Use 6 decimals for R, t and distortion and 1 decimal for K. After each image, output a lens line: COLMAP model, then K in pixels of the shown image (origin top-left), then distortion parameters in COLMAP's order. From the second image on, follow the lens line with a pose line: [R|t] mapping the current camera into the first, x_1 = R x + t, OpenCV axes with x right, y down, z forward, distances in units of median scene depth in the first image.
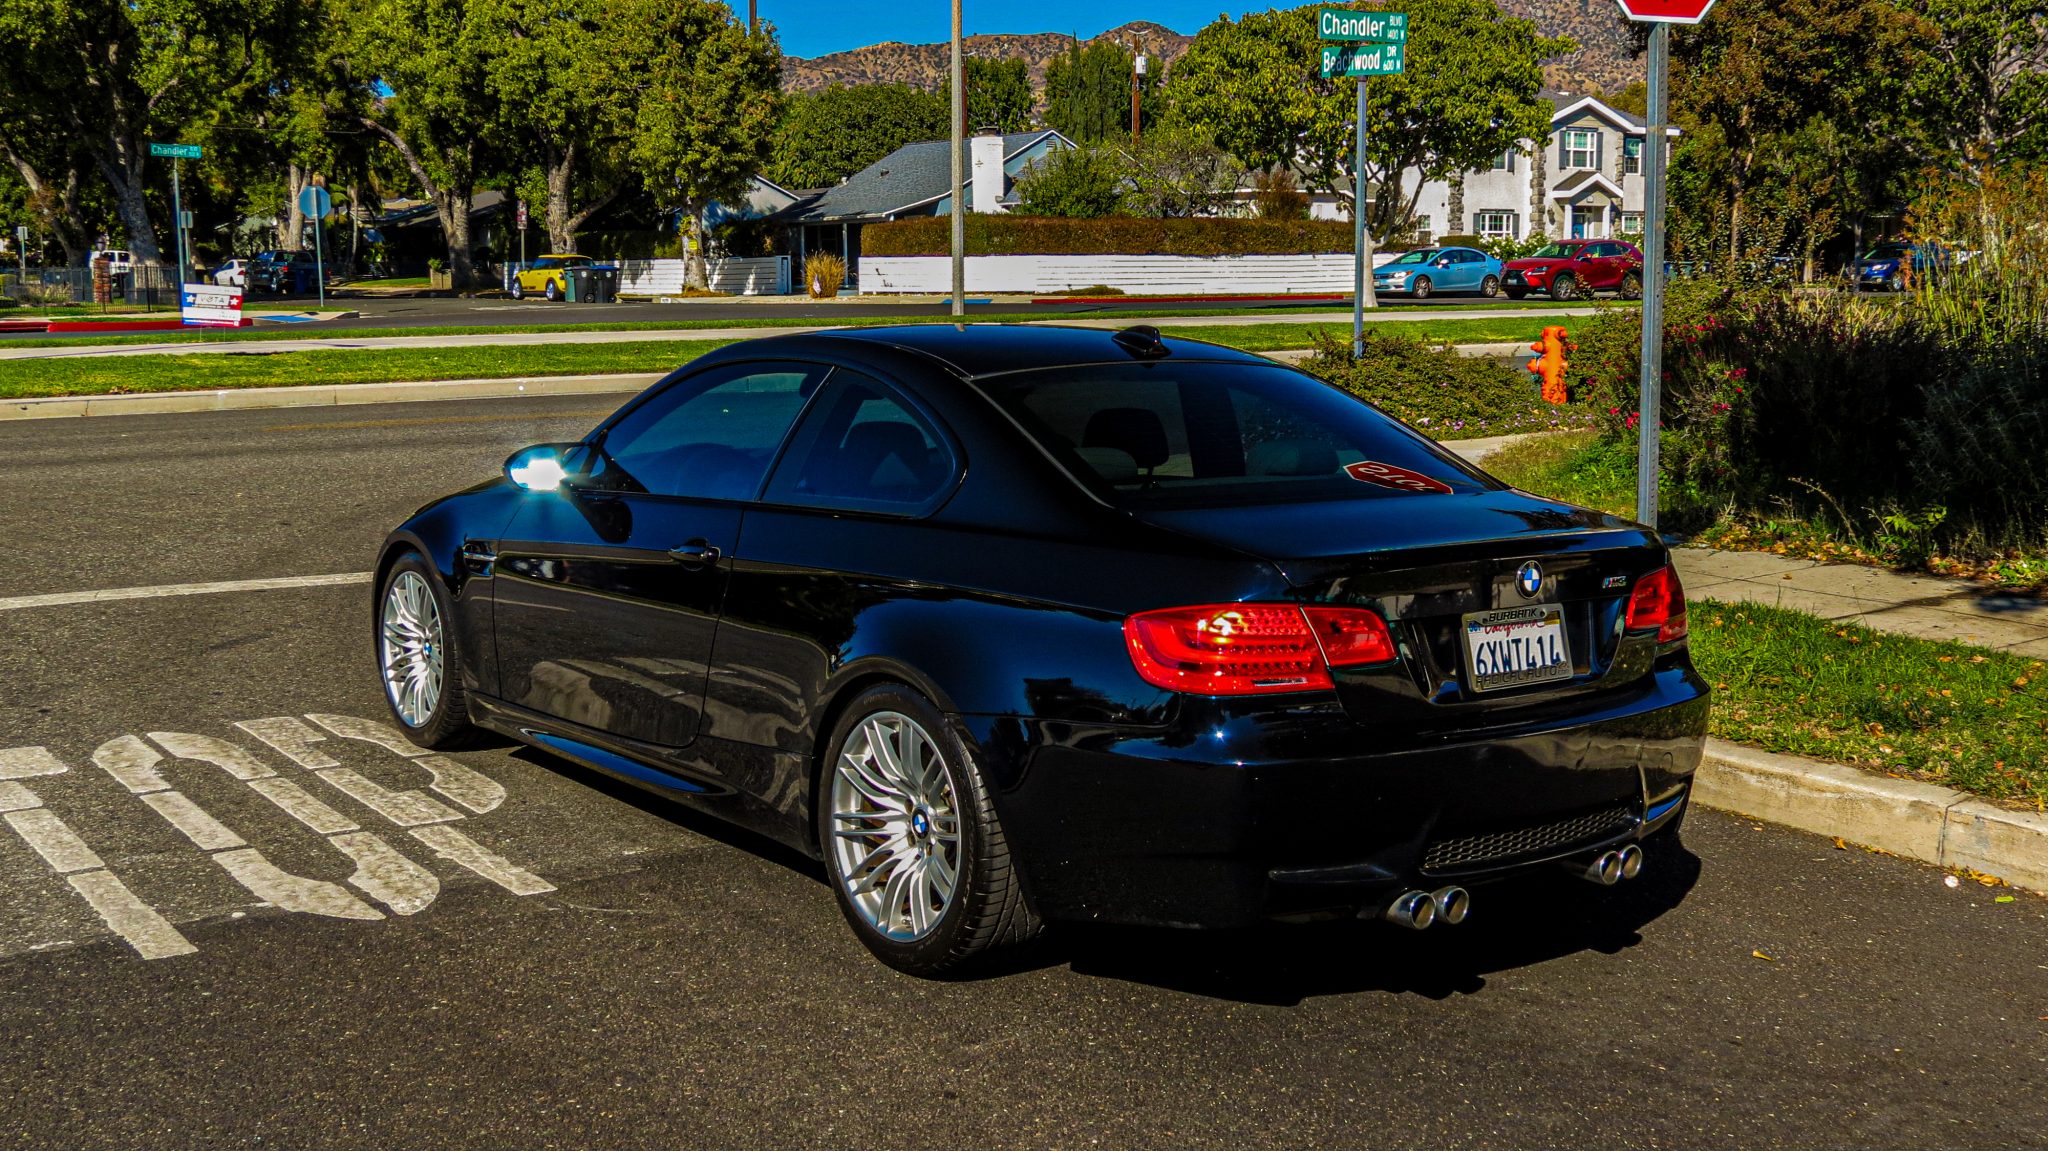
lens RADIAL K [[2200.0, 0, 1024.0], [0, 2200.0, 575.5], [0, 0, 1]] dist [-0.049889, 0.007200]
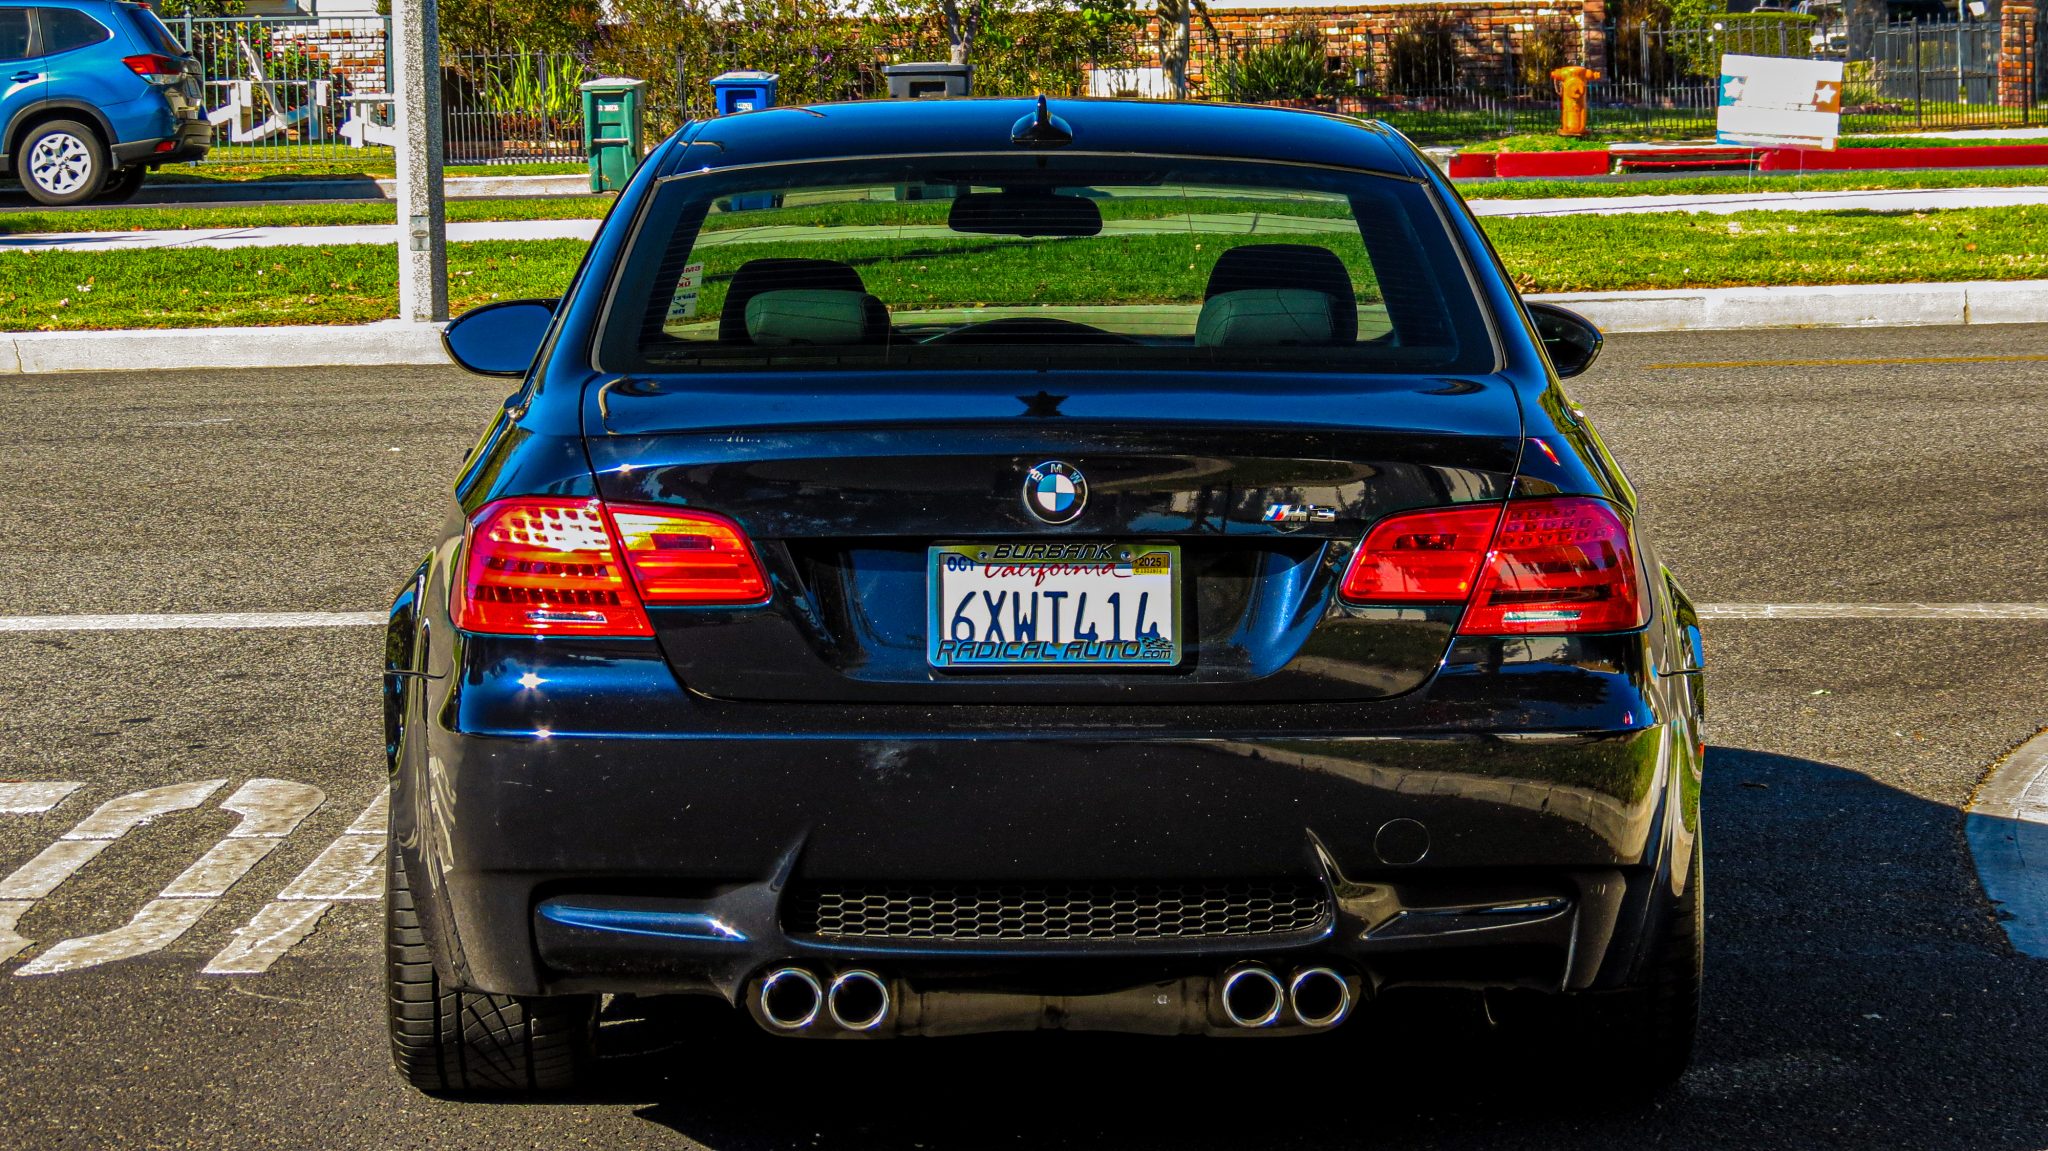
lens RADIAL K [[5834.7, 0, 1024.0], [0, 5834.7, 575.5], [0, 0, 1]] dist [-0.023174, 0.513305]
pose [[0.805165, 0.038643, -0.591790, 0.299118], [-0.064990, 0.997614, -0.023281, 0.015972], [0.589479, 0.057205, 0.805756, -0.079276]]
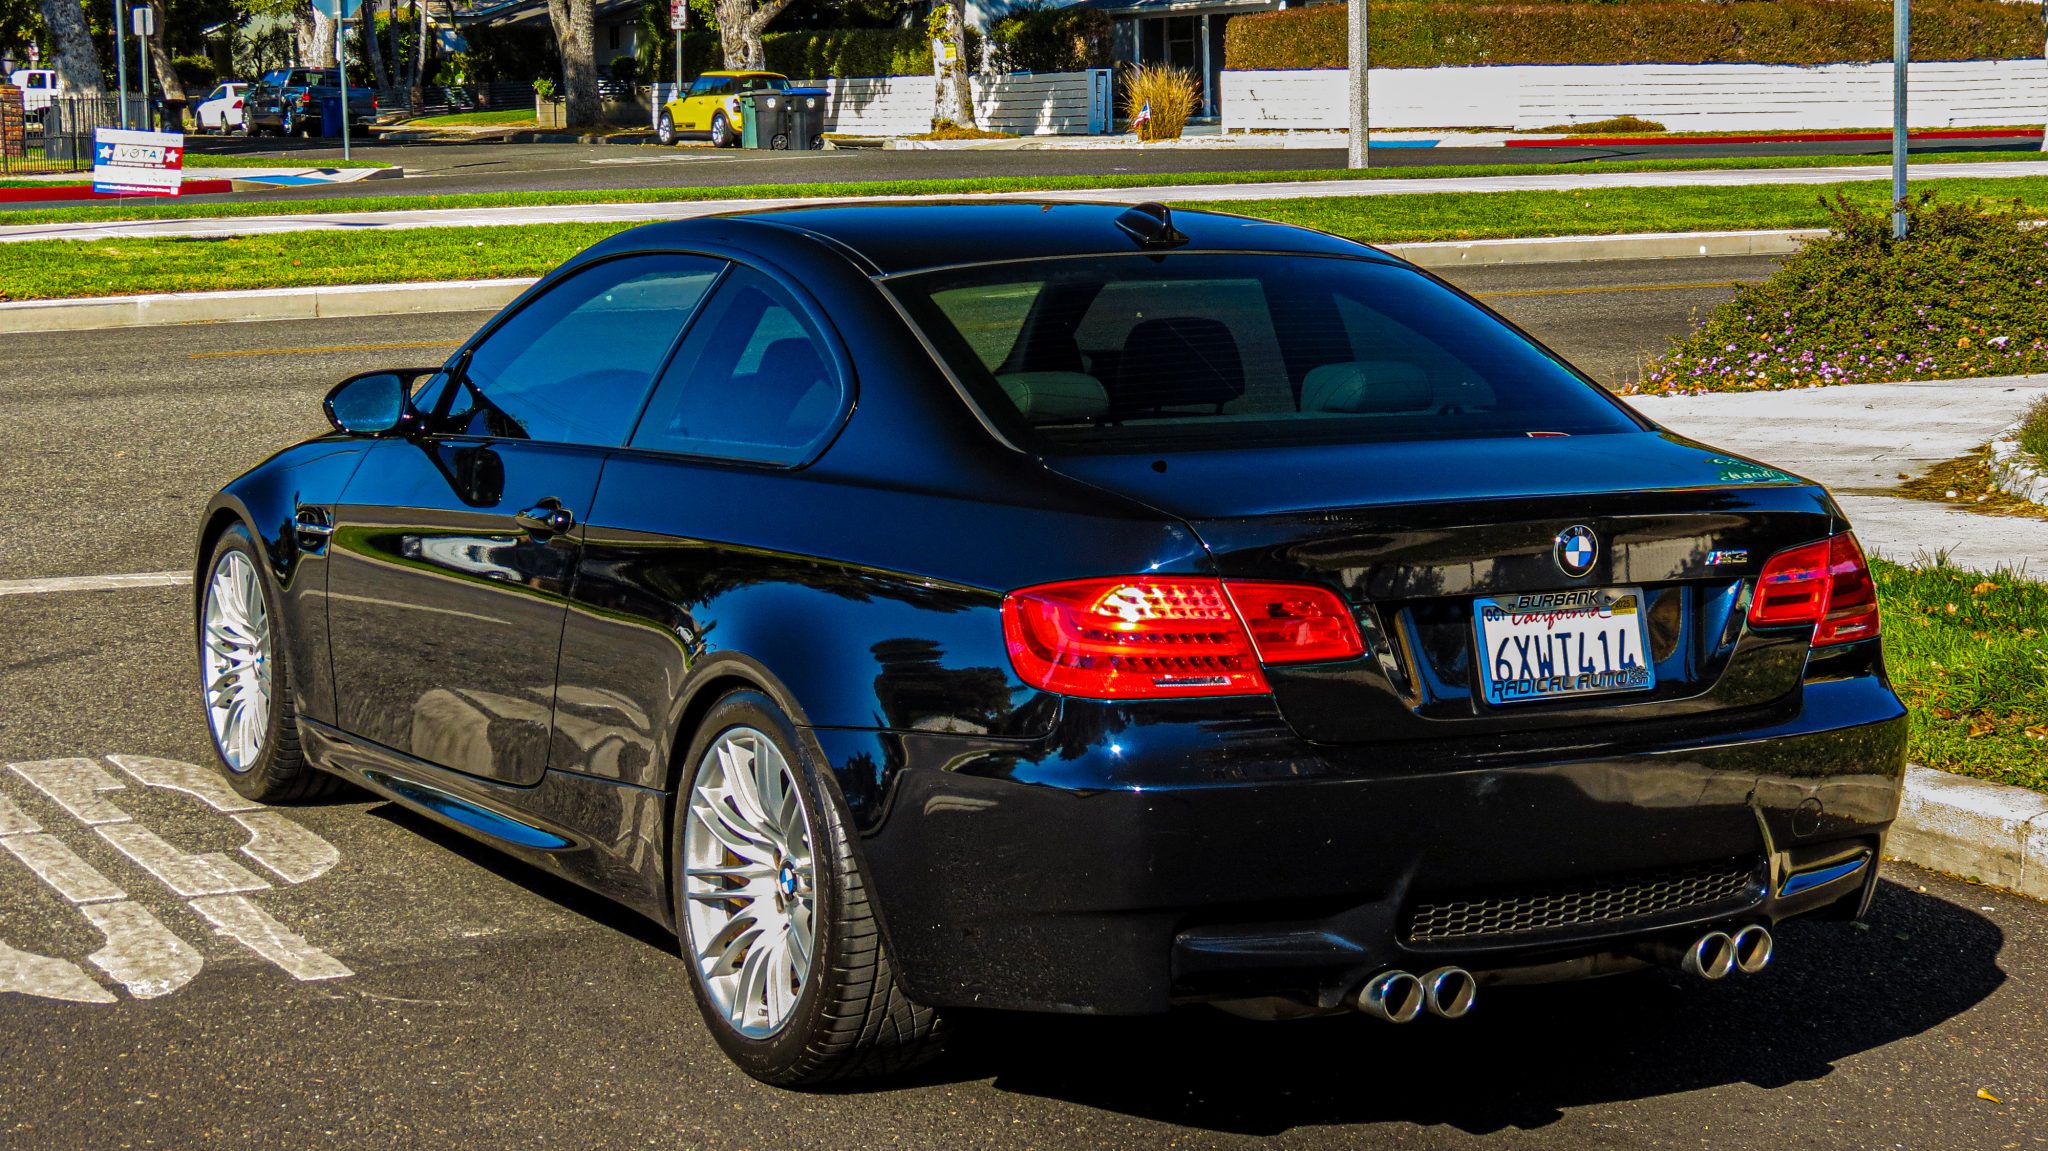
lens RADIAL K [[3772.5, 0, 1048.8], [0, 3772.5, 571.6], [0, 0, 1]] dist [-0.139088, 0.321436]
pose [[0.990768, 0.007160, -0.135377, 0.056992], [-0.008534, 0.999918, -0.009572, 0.005571], [0.135298, 0.010639, 0.990748, -0.065464]]
